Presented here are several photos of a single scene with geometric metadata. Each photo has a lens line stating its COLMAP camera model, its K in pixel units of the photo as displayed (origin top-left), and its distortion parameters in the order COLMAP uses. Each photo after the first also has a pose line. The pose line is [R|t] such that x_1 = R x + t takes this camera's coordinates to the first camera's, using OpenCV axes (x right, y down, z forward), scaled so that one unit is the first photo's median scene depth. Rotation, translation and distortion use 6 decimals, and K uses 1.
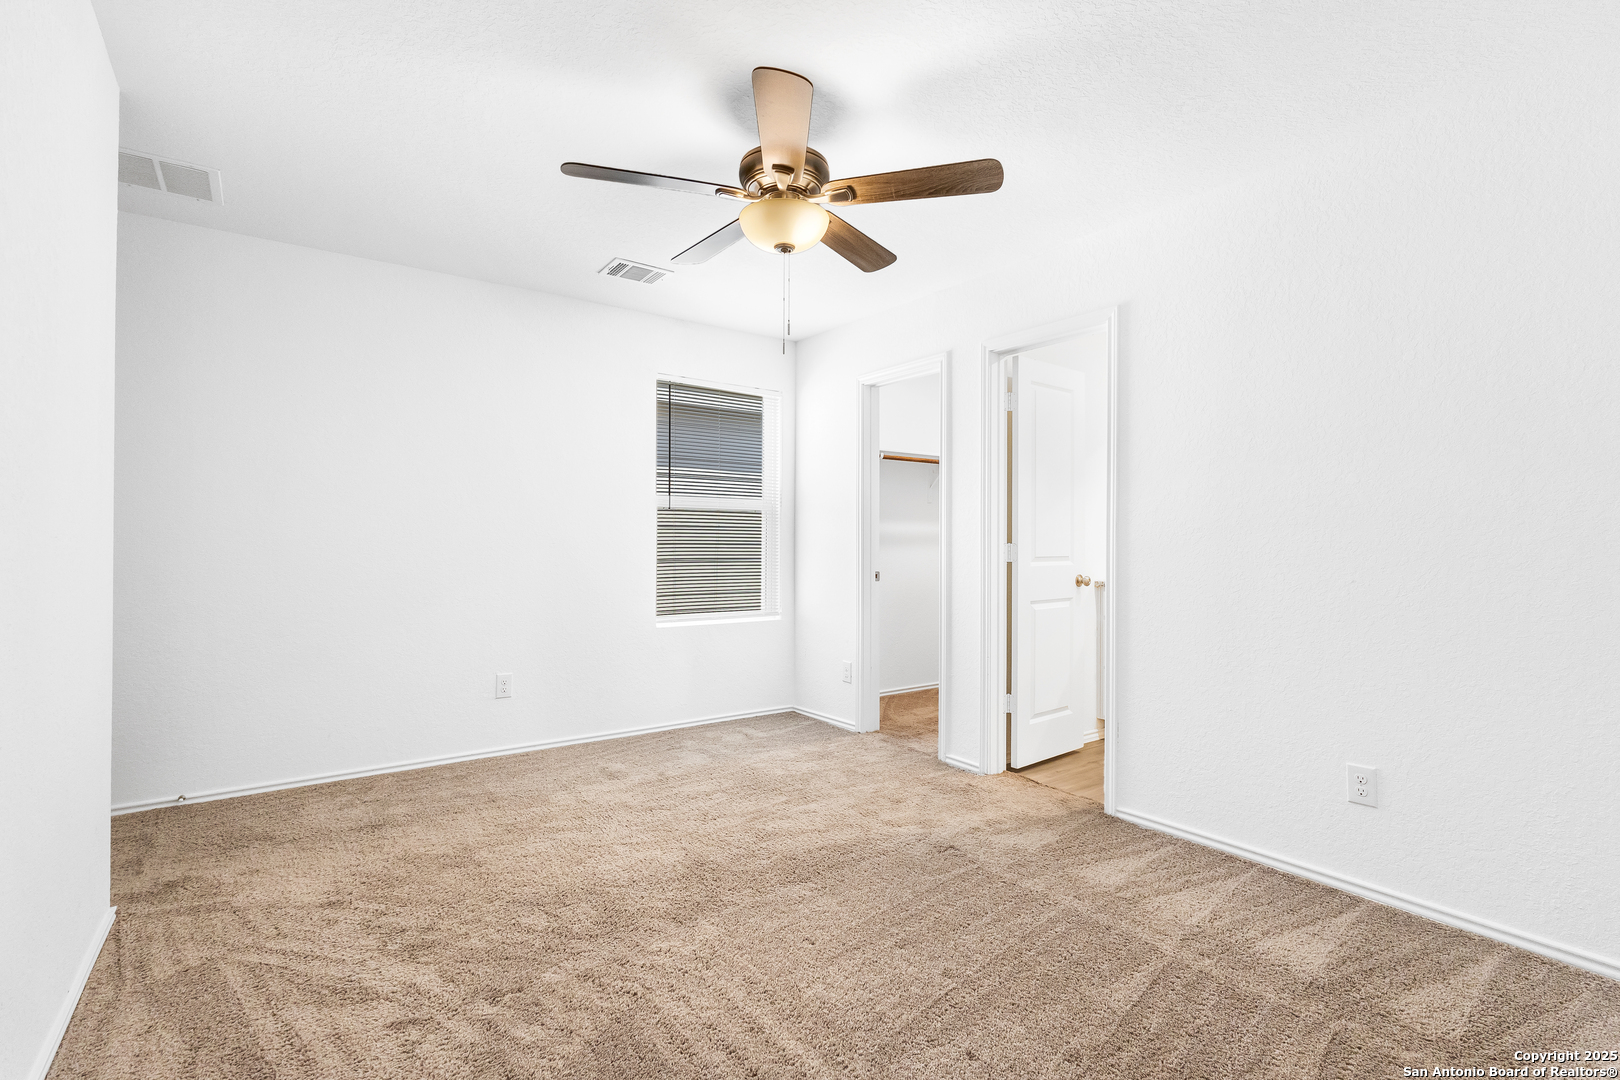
lens RADIAL K [[755.9, 0, 807.7], [0, 755.9, 533.8], [0, 0, 1]] dist [0.001846, 0.000808]
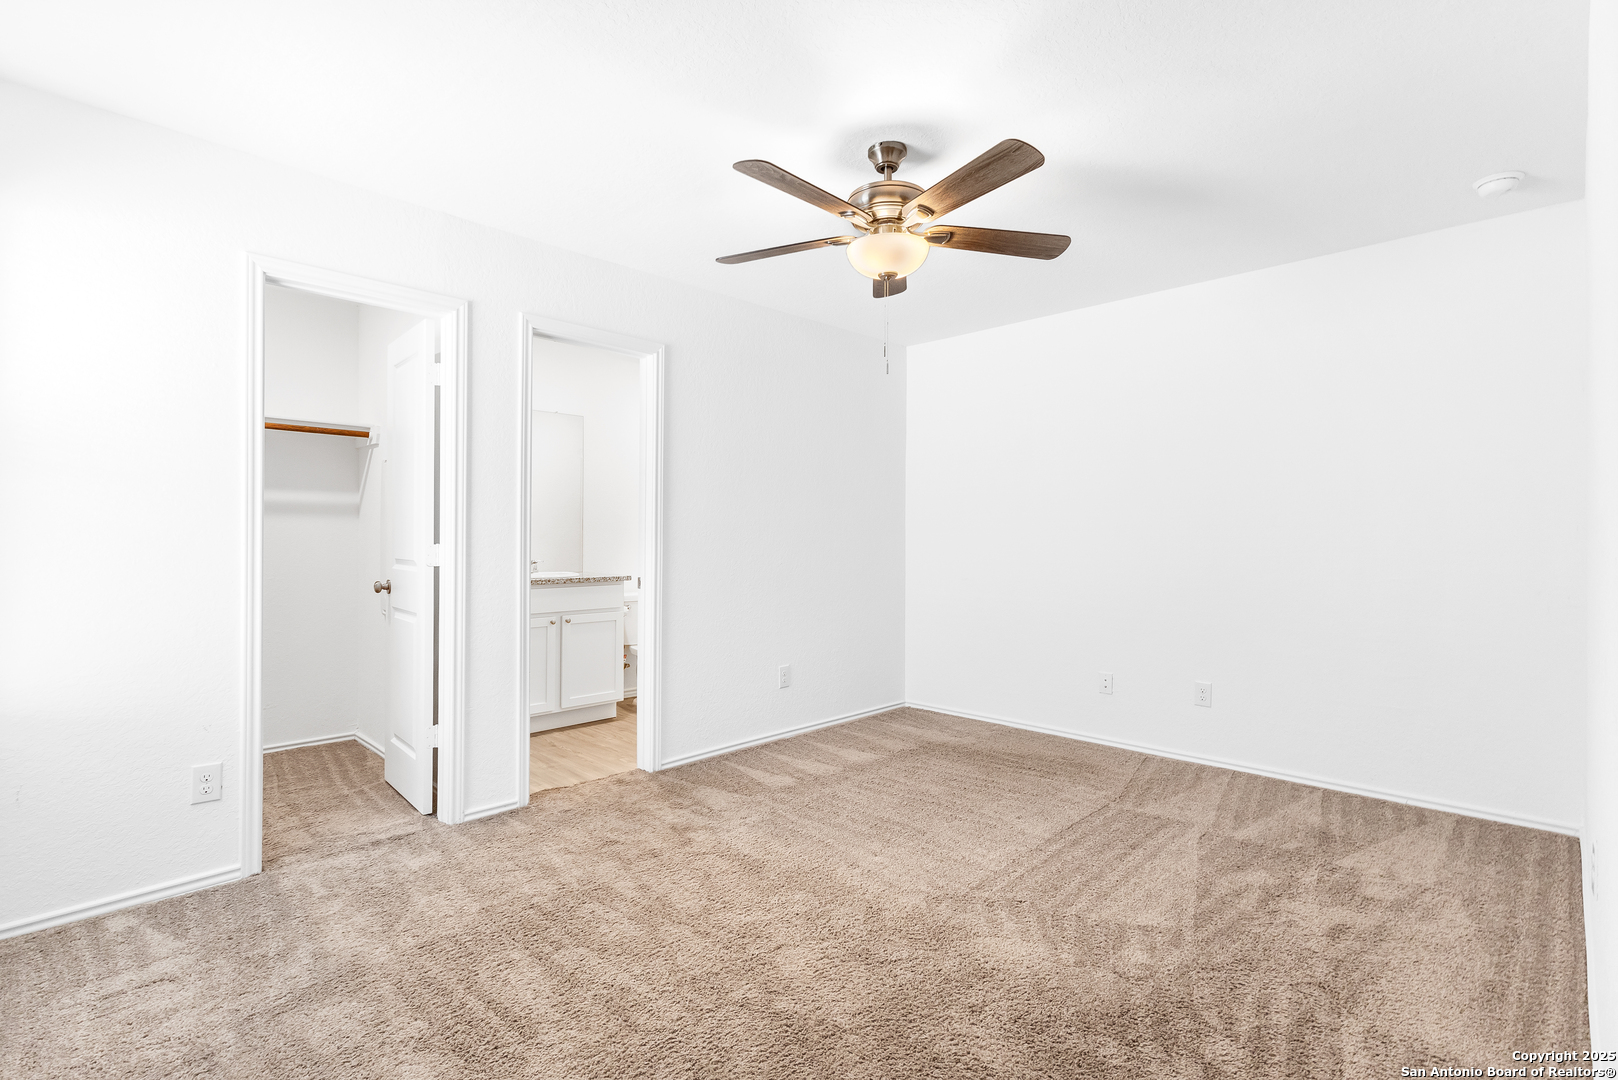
lens RADIAL K [[754.9, 0, 806.7], [0, 754.9, 533.8], [0, 0, 1]] dist [0.001846, 0.000808]
pose [[-0.145127, -0.014382, 0.989309, -0.793262], [-0.014523, 0.999818, 0.012404, -0.026363], [-0.989306, -0.012567, -0.145309, 0.905137]]
